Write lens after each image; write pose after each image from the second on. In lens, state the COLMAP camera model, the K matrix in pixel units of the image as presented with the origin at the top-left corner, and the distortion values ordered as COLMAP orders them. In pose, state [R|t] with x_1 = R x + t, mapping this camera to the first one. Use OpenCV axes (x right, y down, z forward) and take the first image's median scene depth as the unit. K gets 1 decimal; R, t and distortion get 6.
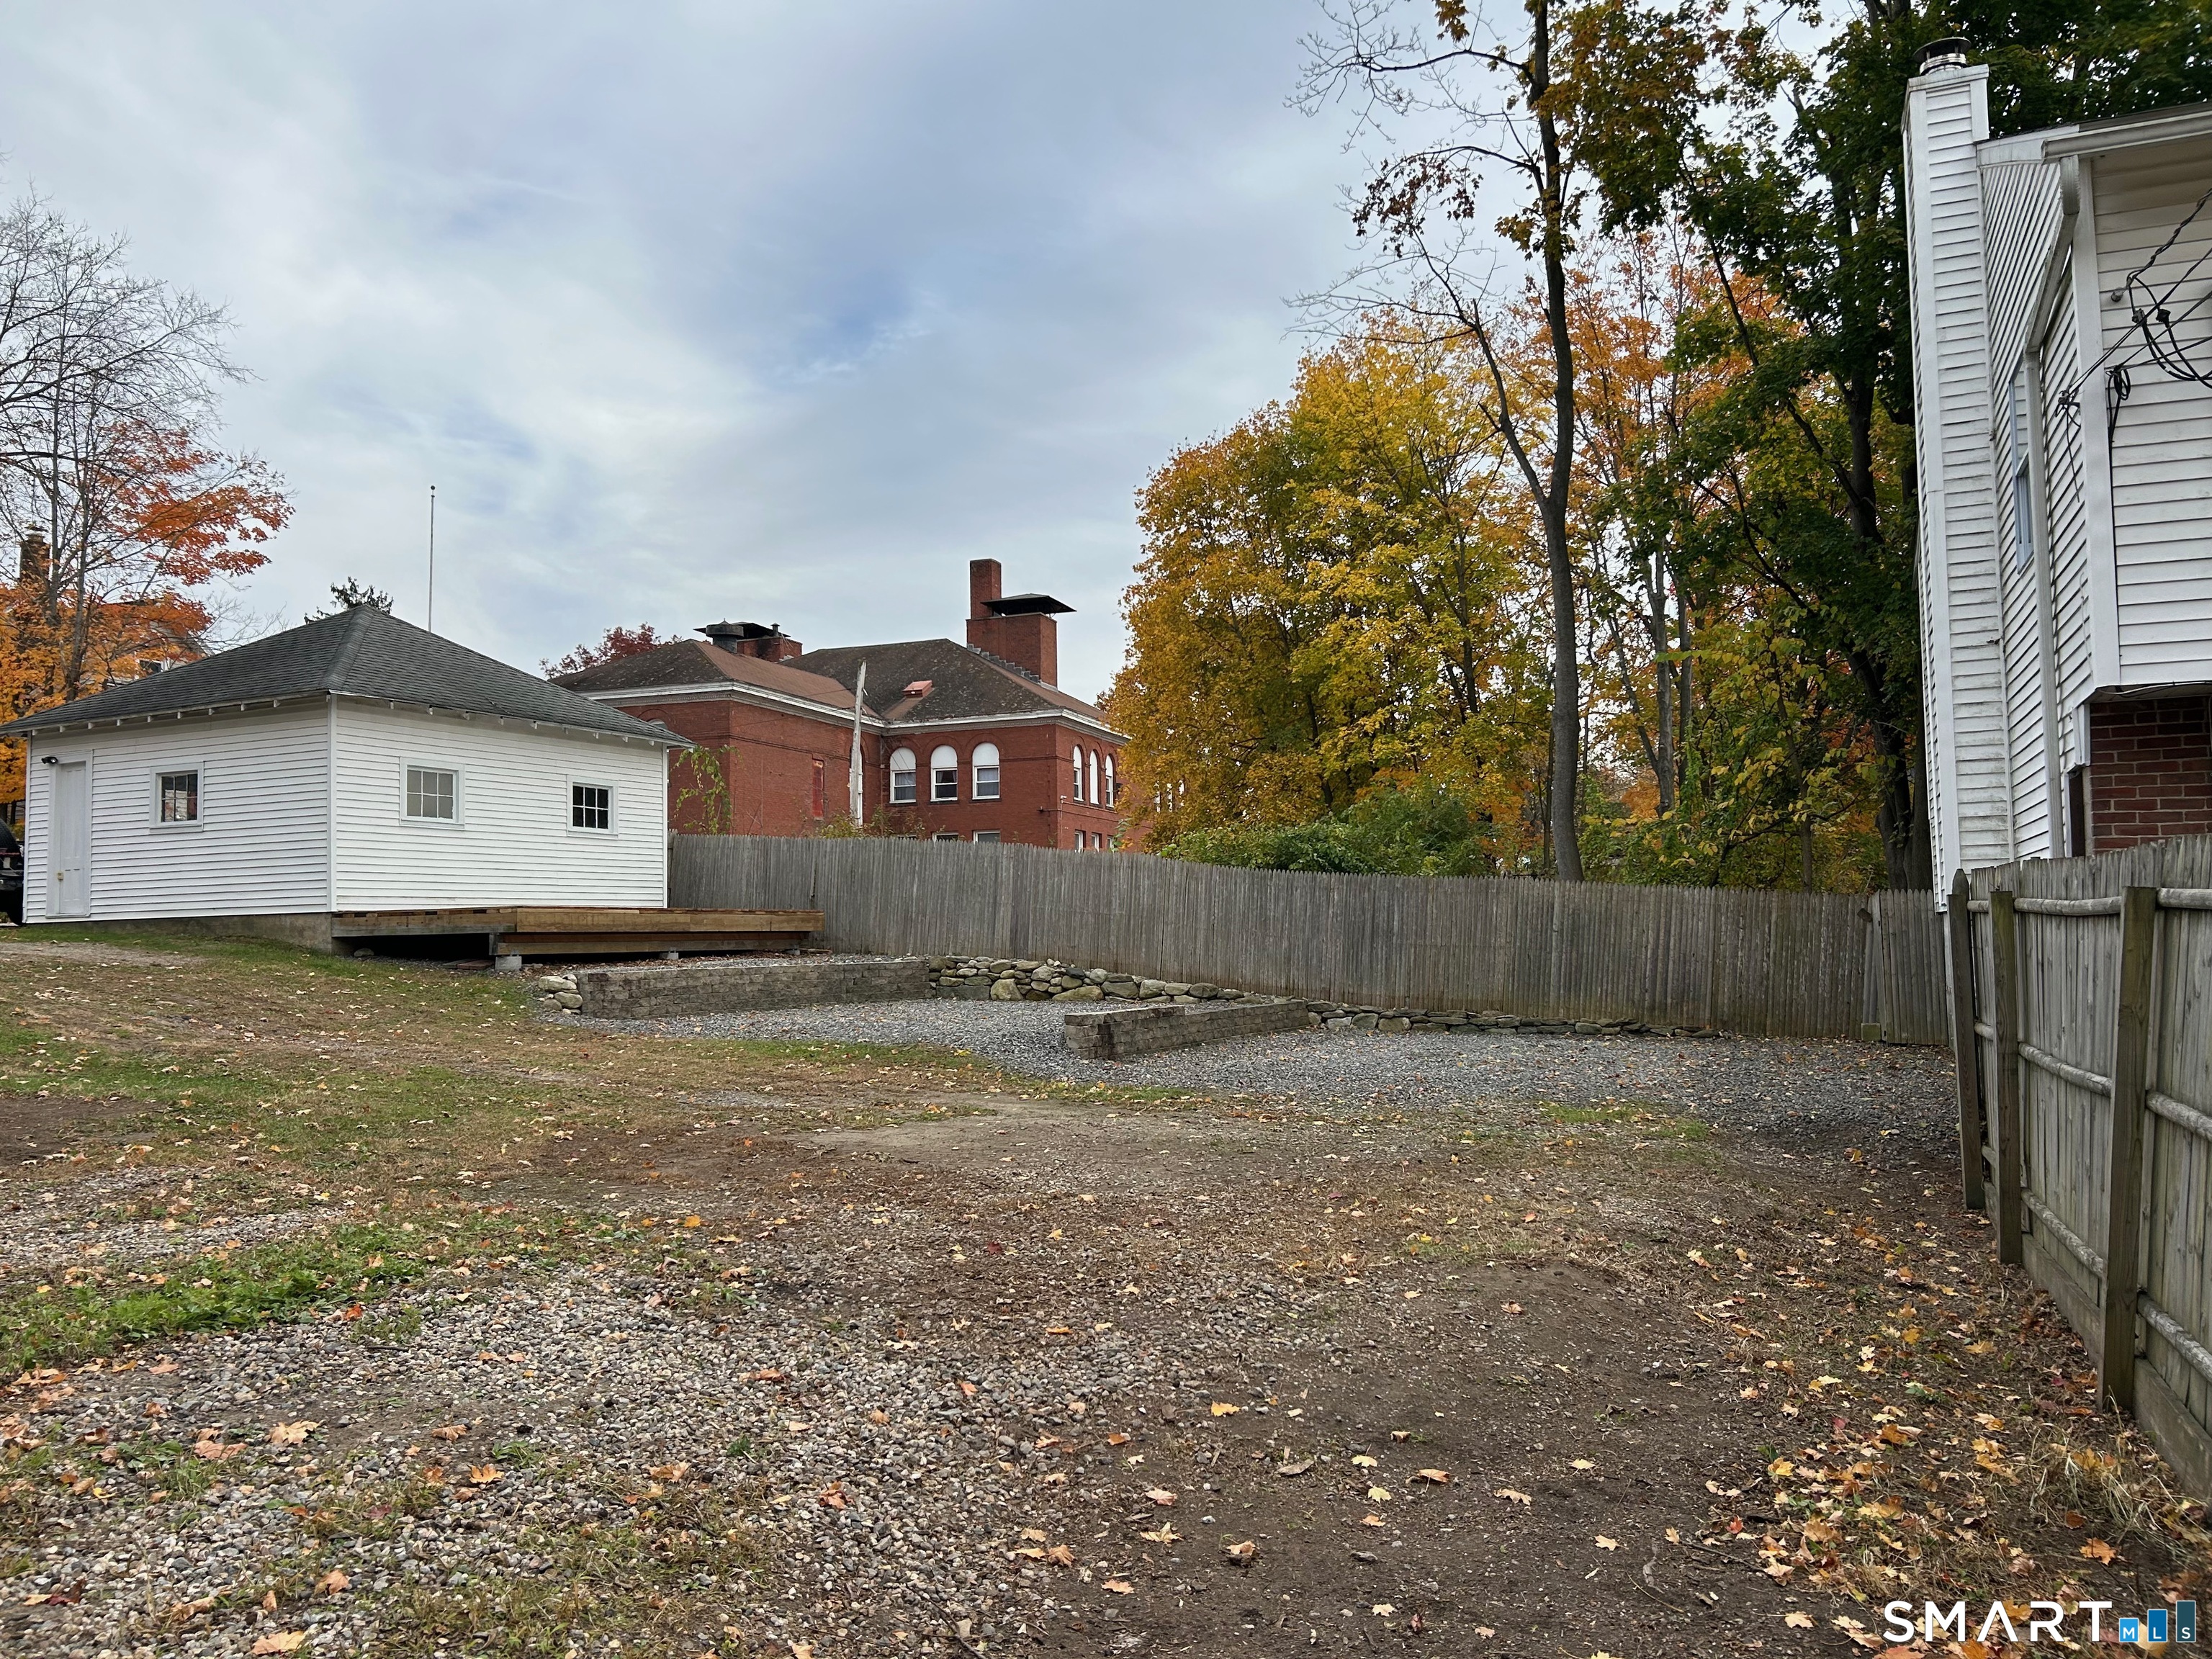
lens RADIAL K [[1660.4, 0, 1107.2], [0, 1660.4, 832.7], [0, 0, 1]] dist [-0.042574, -0.004744]
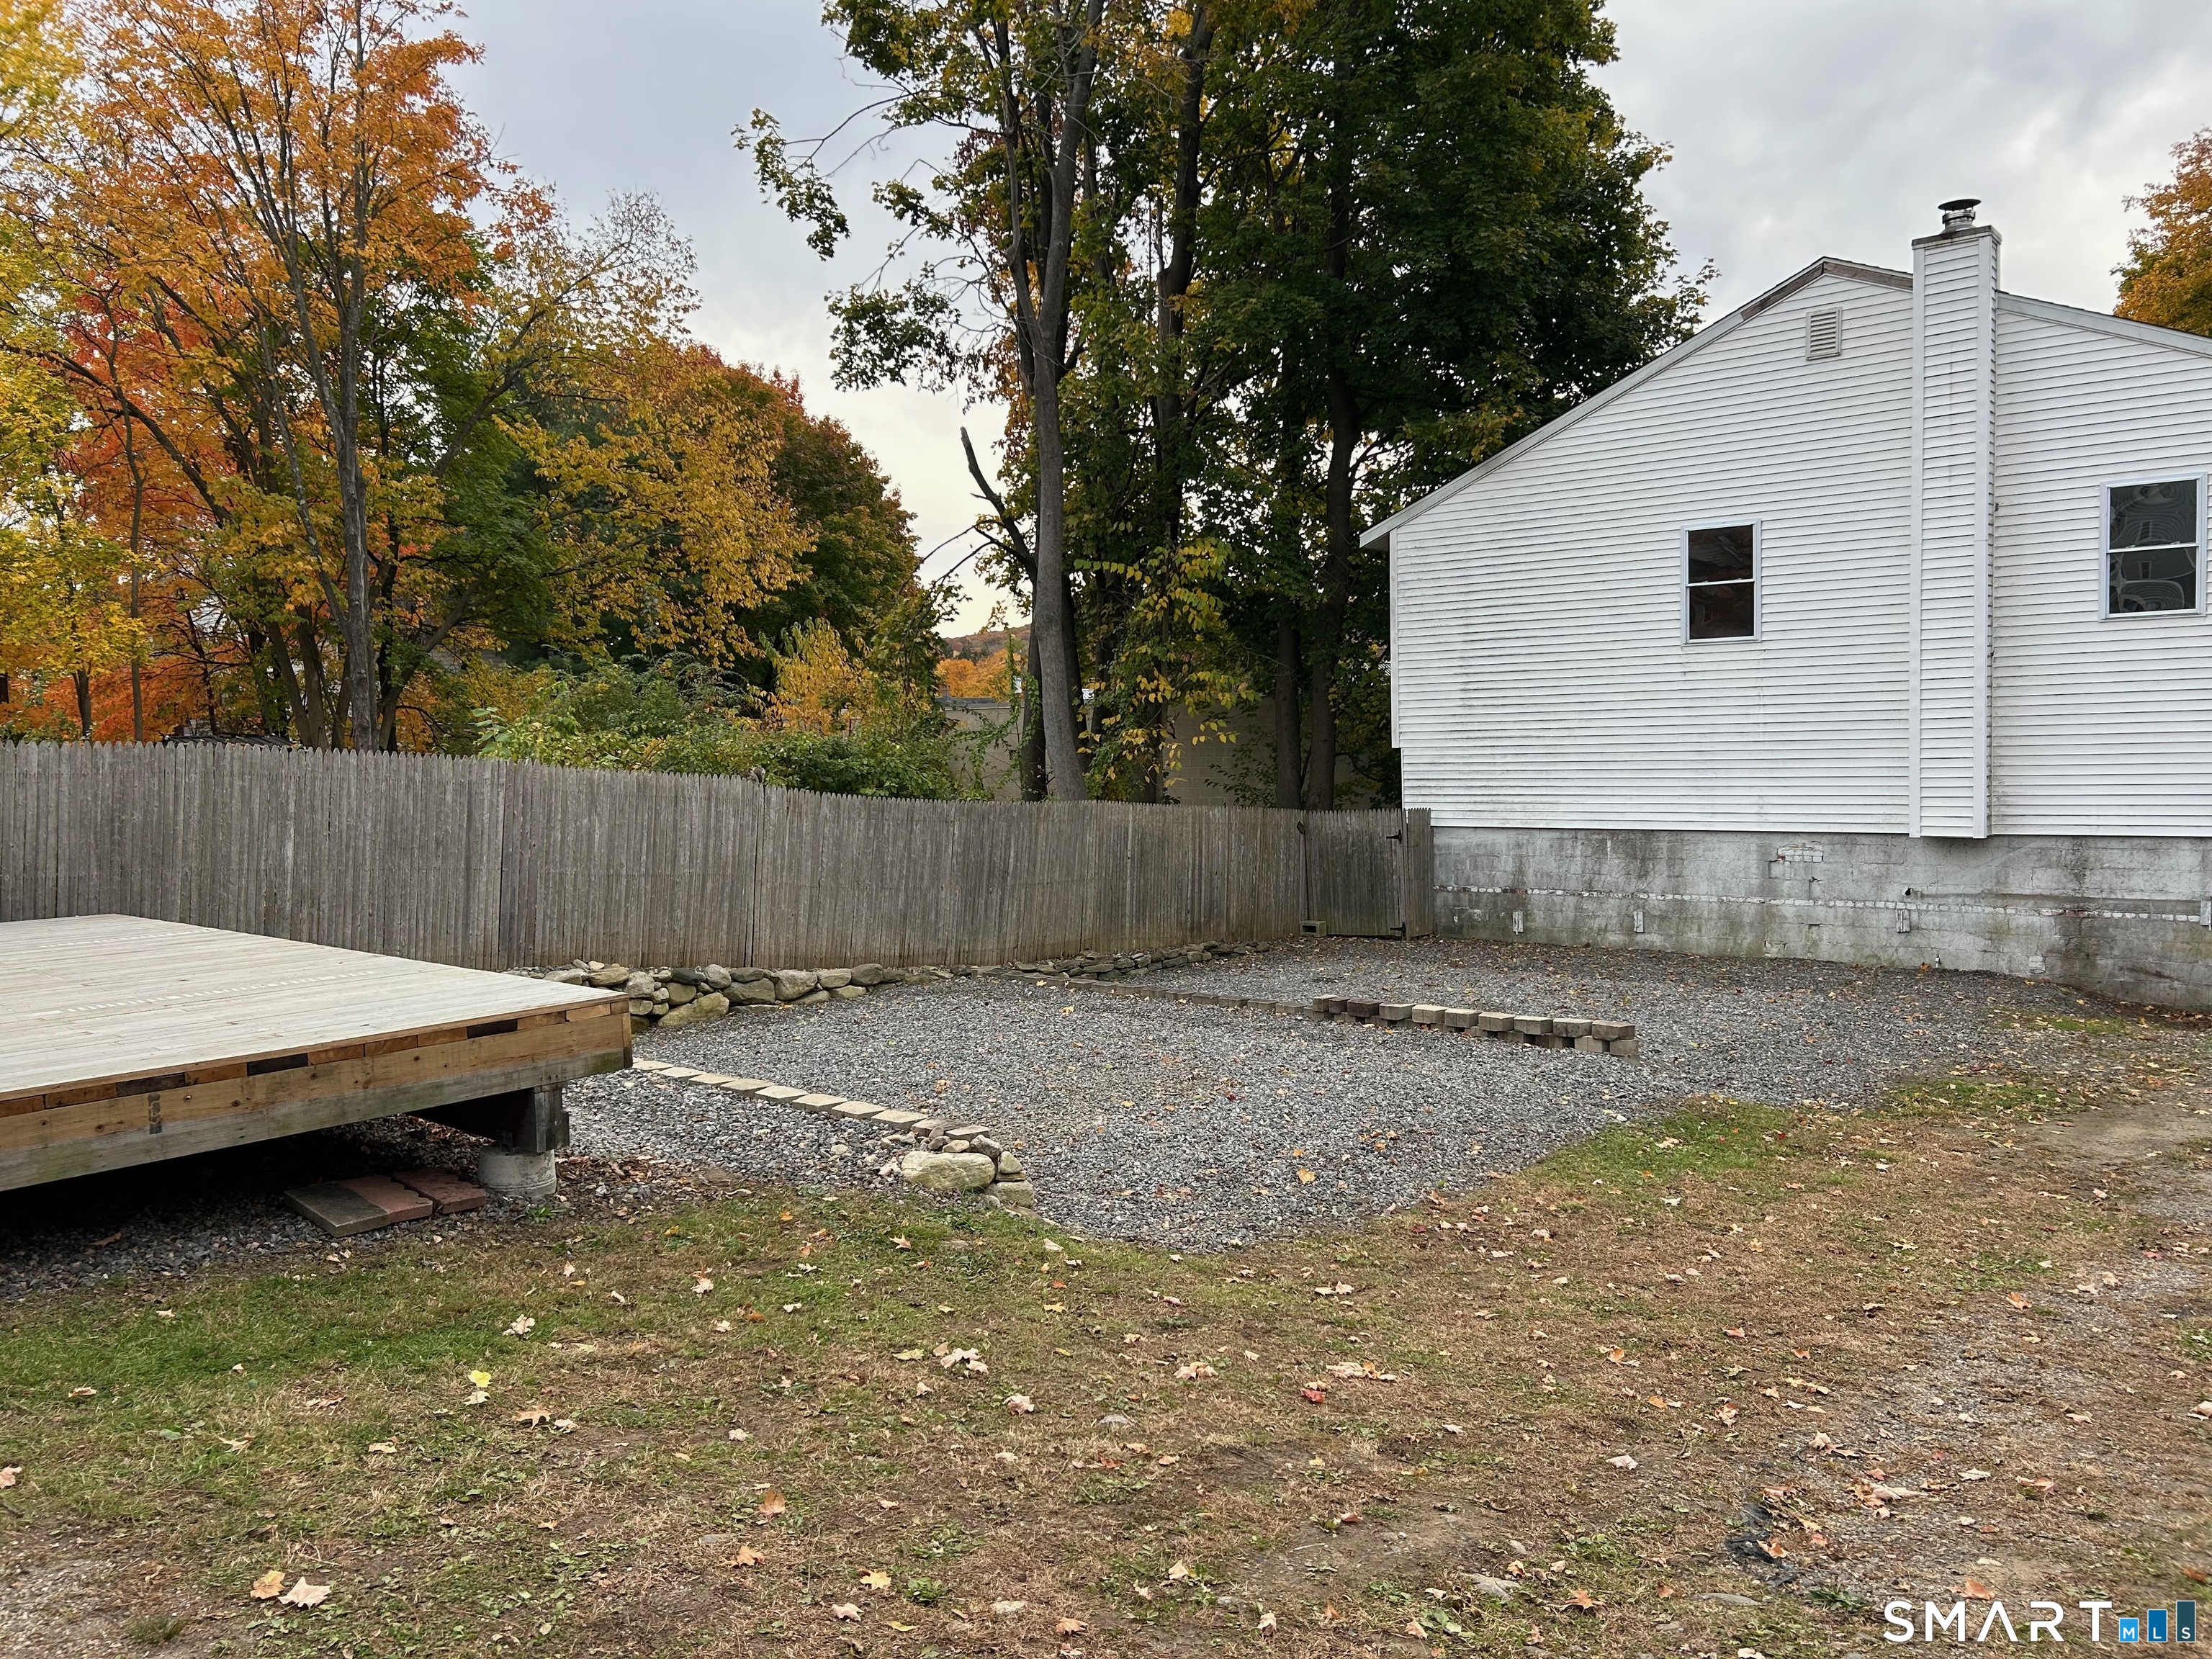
lens RADIAL K [[1660.4, 0, 1107.1], [0, 1660.4, 827.2], [0, 0, 1]] dist [-0.042574, -0.004744]
pose [[0.310015, -0.051817, 0.949319, -0.555491], [-0.025738, 0.997690, 0.062862, -0.012621], [-0.950383, -0.043921, 0.307965, 0.678948]]
